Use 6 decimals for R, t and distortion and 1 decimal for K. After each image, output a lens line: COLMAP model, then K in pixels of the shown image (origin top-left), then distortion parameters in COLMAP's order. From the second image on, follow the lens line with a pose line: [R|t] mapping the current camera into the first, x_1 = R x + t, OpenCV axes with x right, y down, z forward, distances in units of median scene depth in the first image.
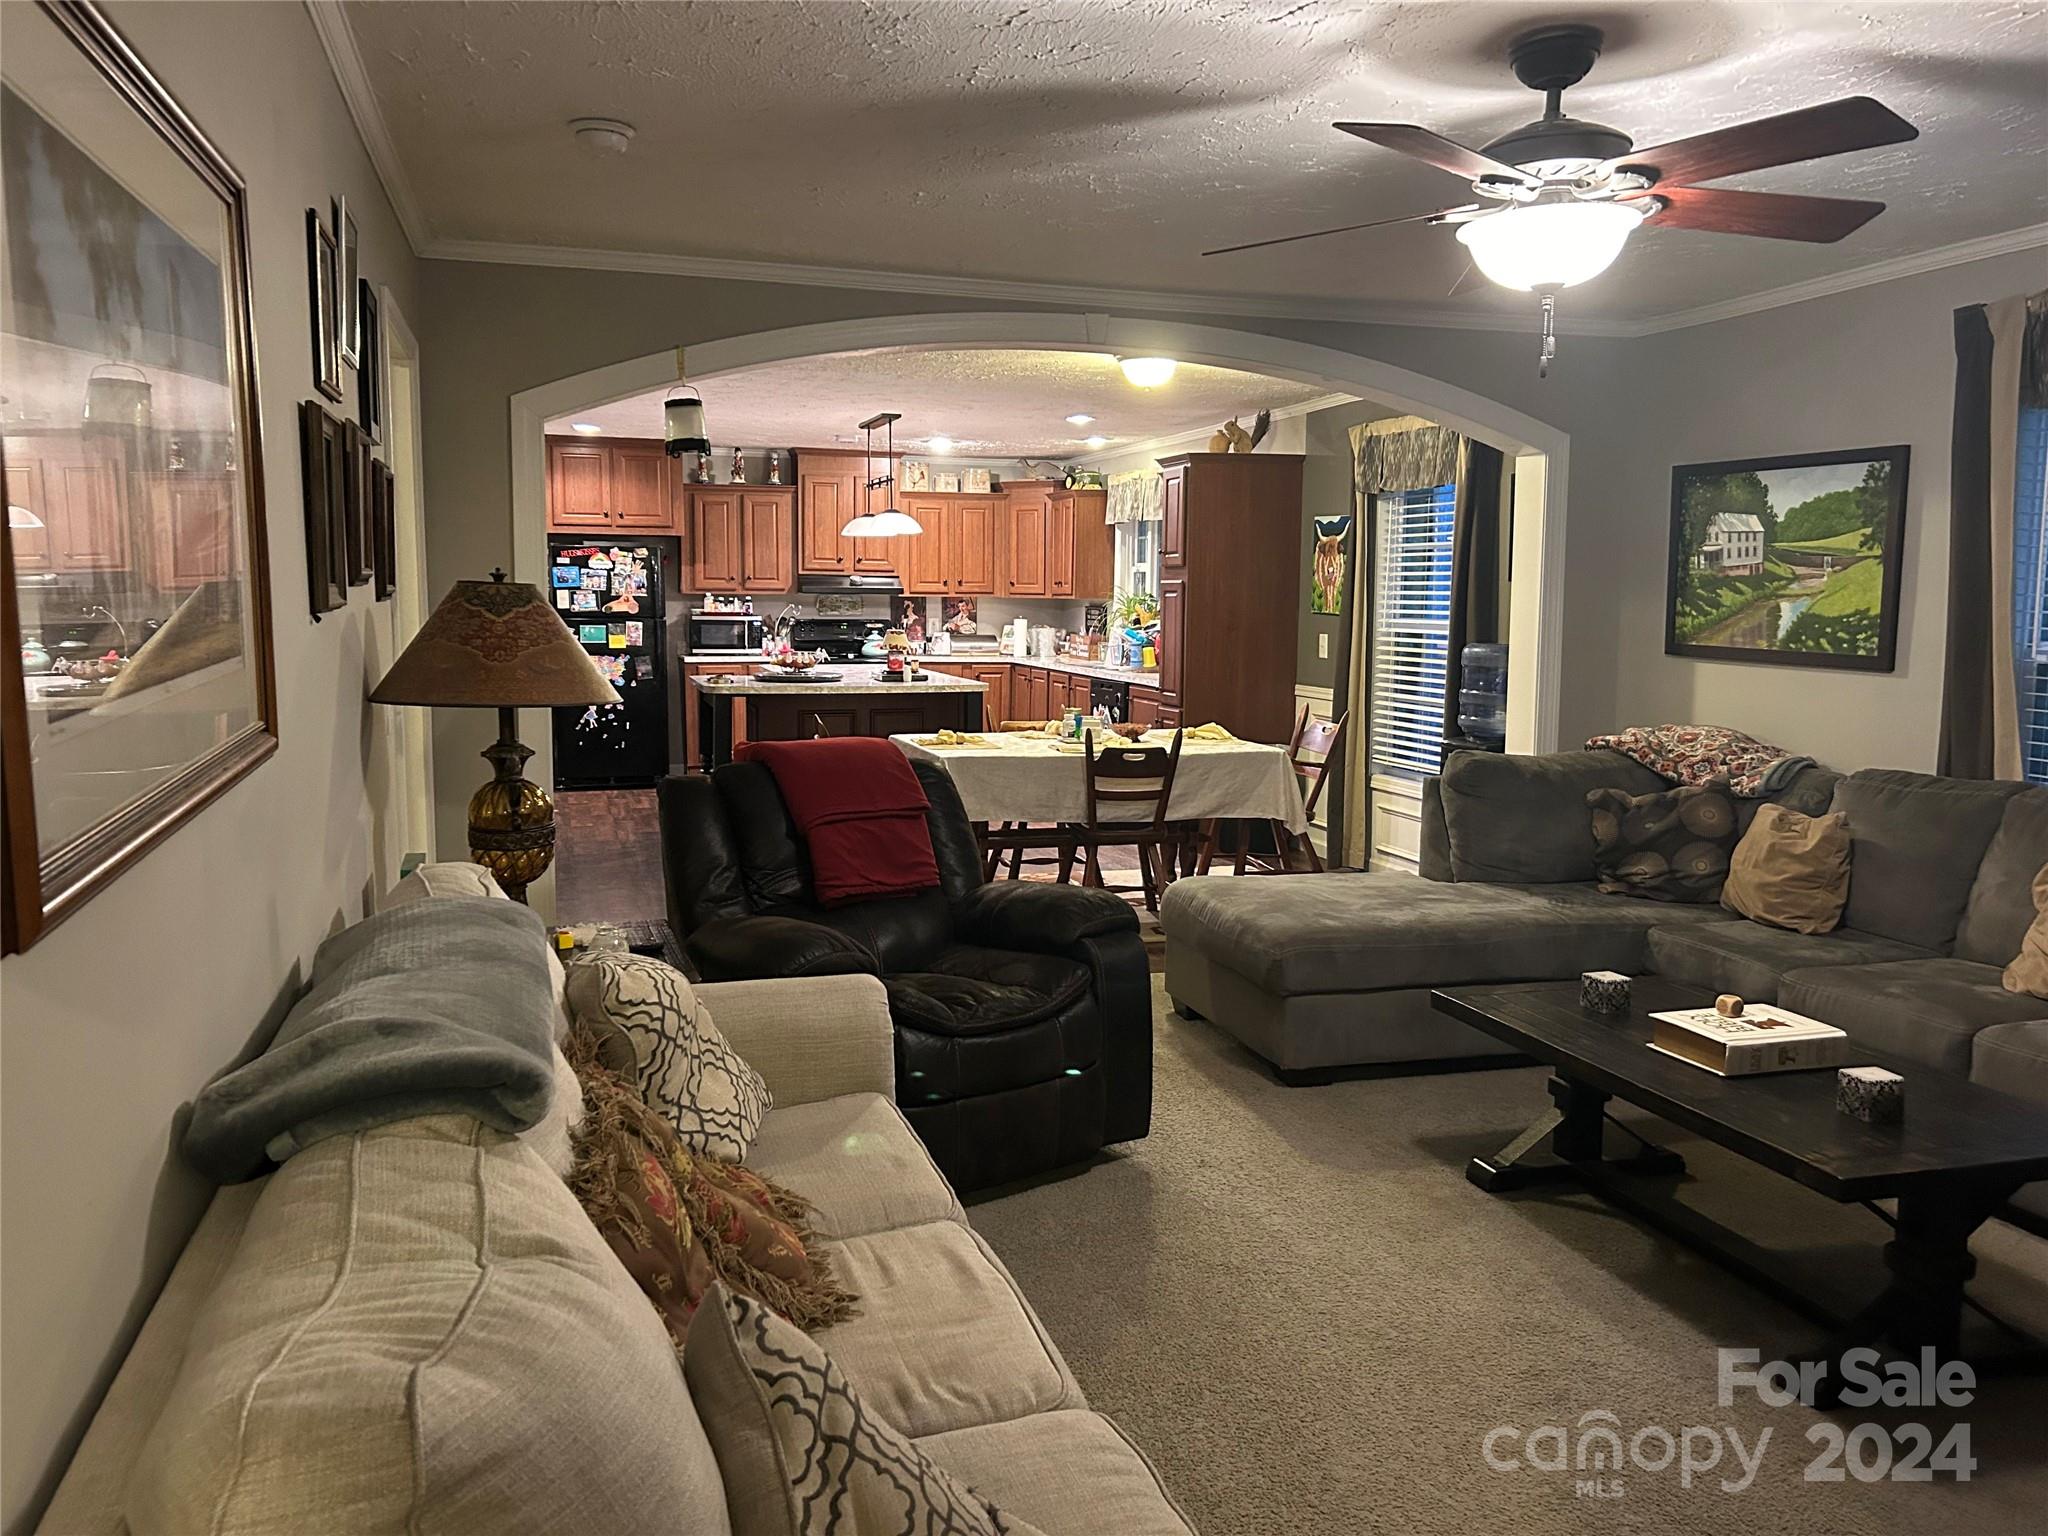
lens RADIAL K [[1553.0, 0, 1021.4], [0, 1553.0, 762.5], [0, 0, 1]] dist [0.009947, 0.002790]
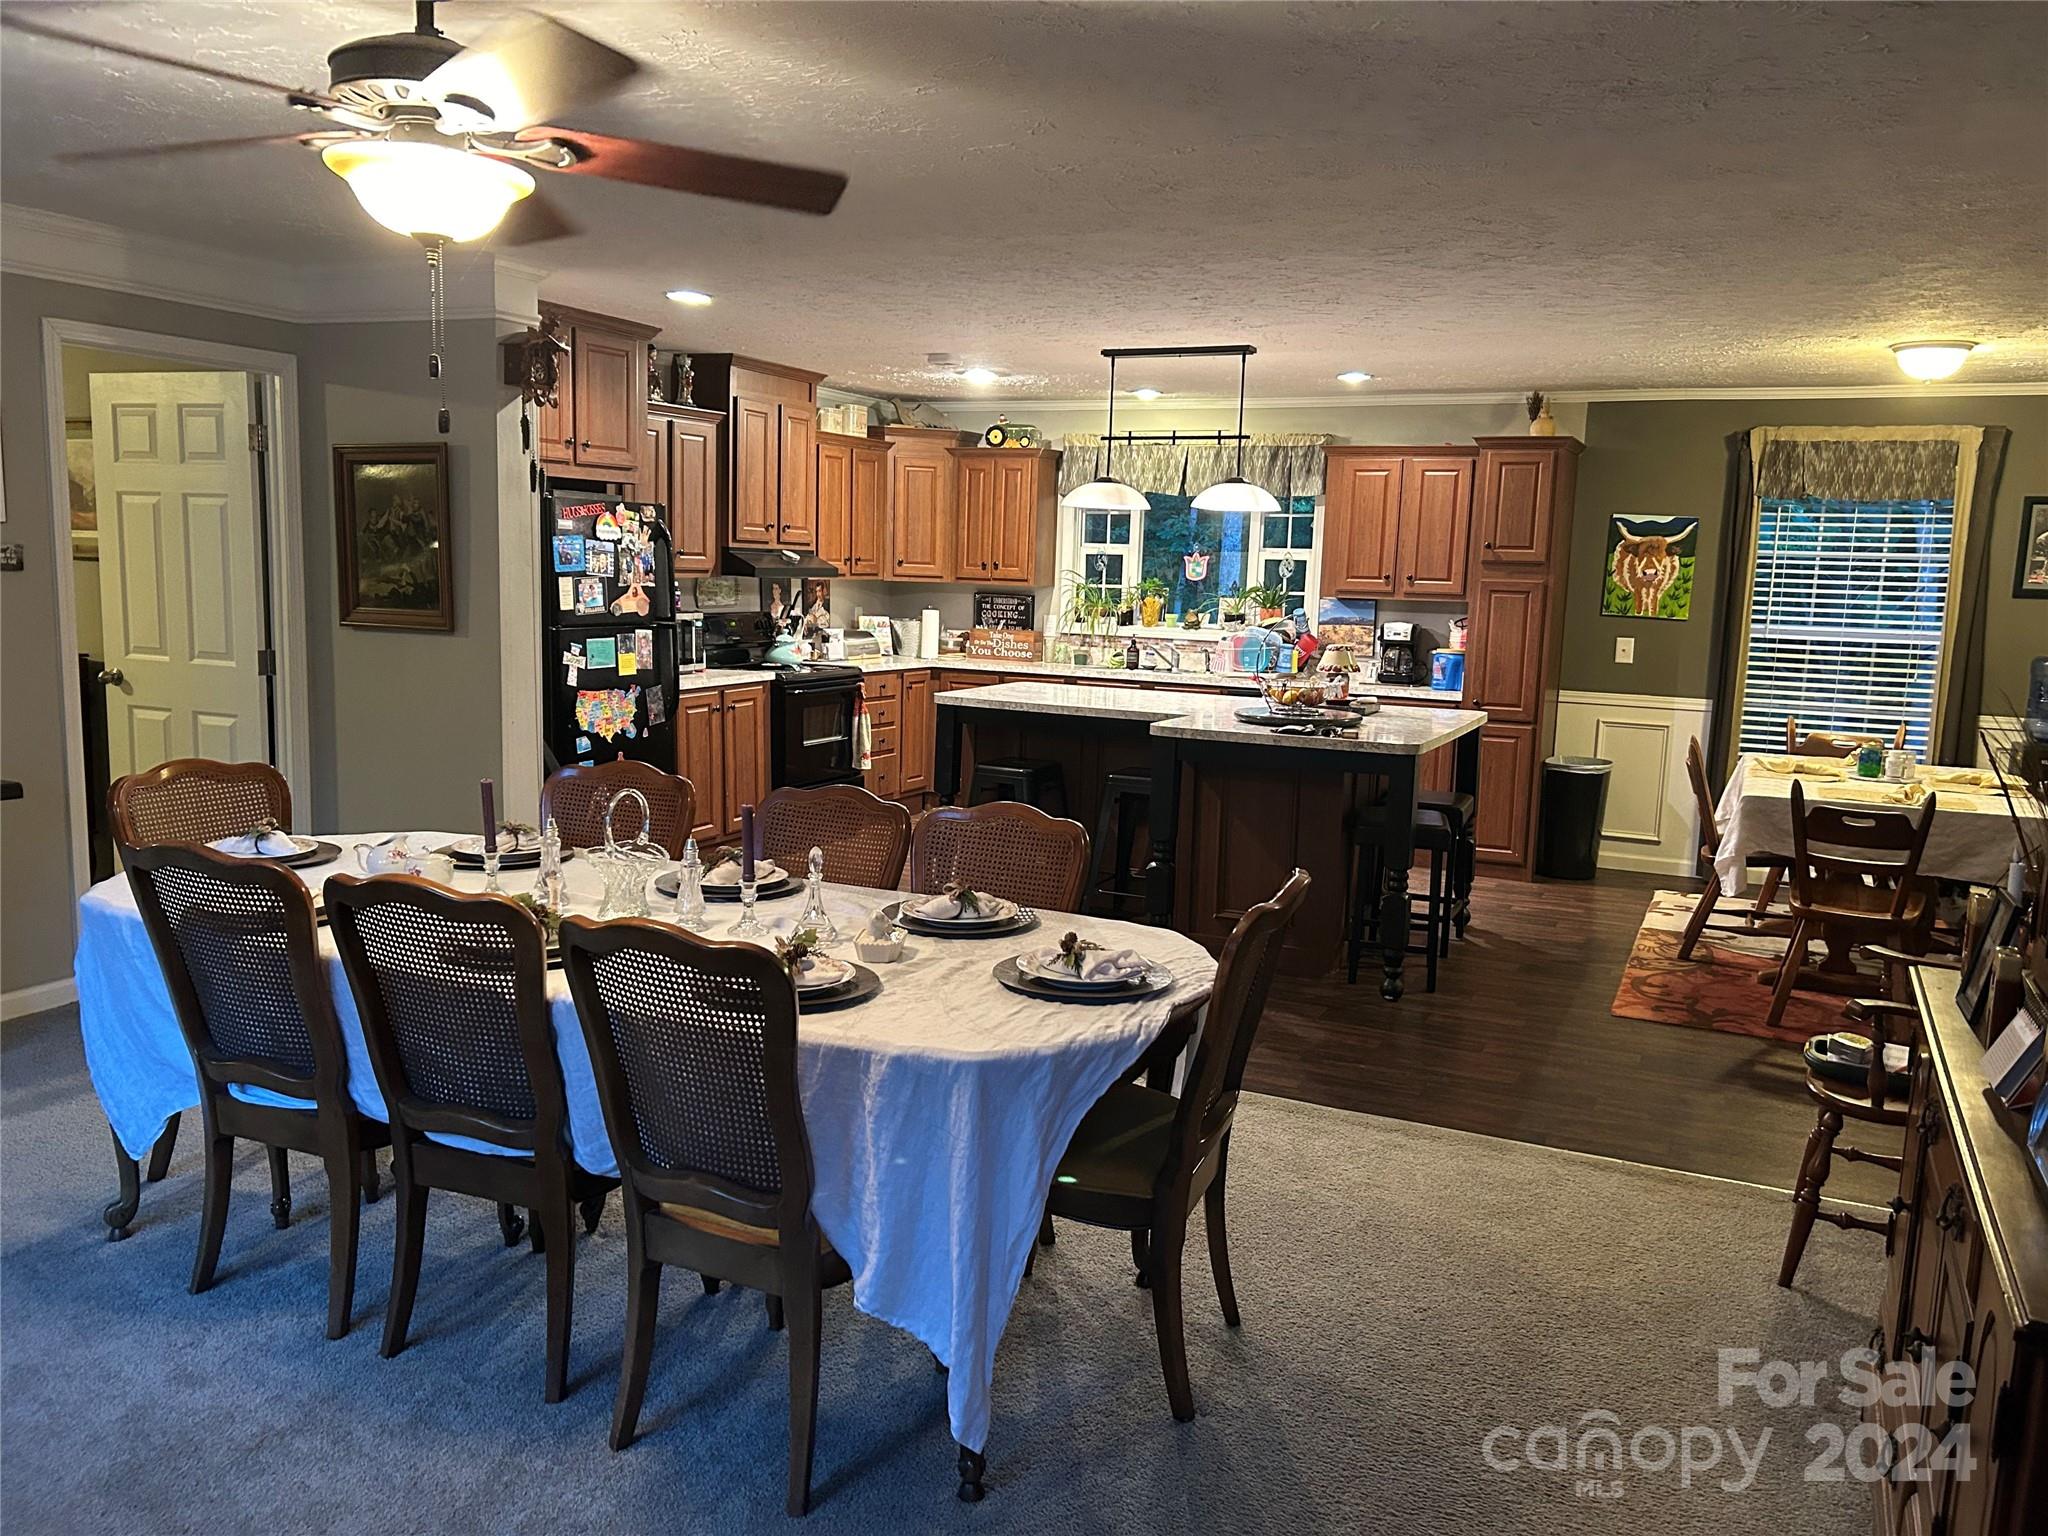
lens RADIAL K [[1553.0, 0, 1028.6], [0, 1553.0, 770.9], [0, 0, 1]] dist [0.009947, 0.002790]
pose [[0.670892, -0.090093, 0.736062, -0.760657], [0.057622, 0.995925, 0.069380, -0.088949], [-0.739313, -0.004133, 0.673349, 0.627587]]
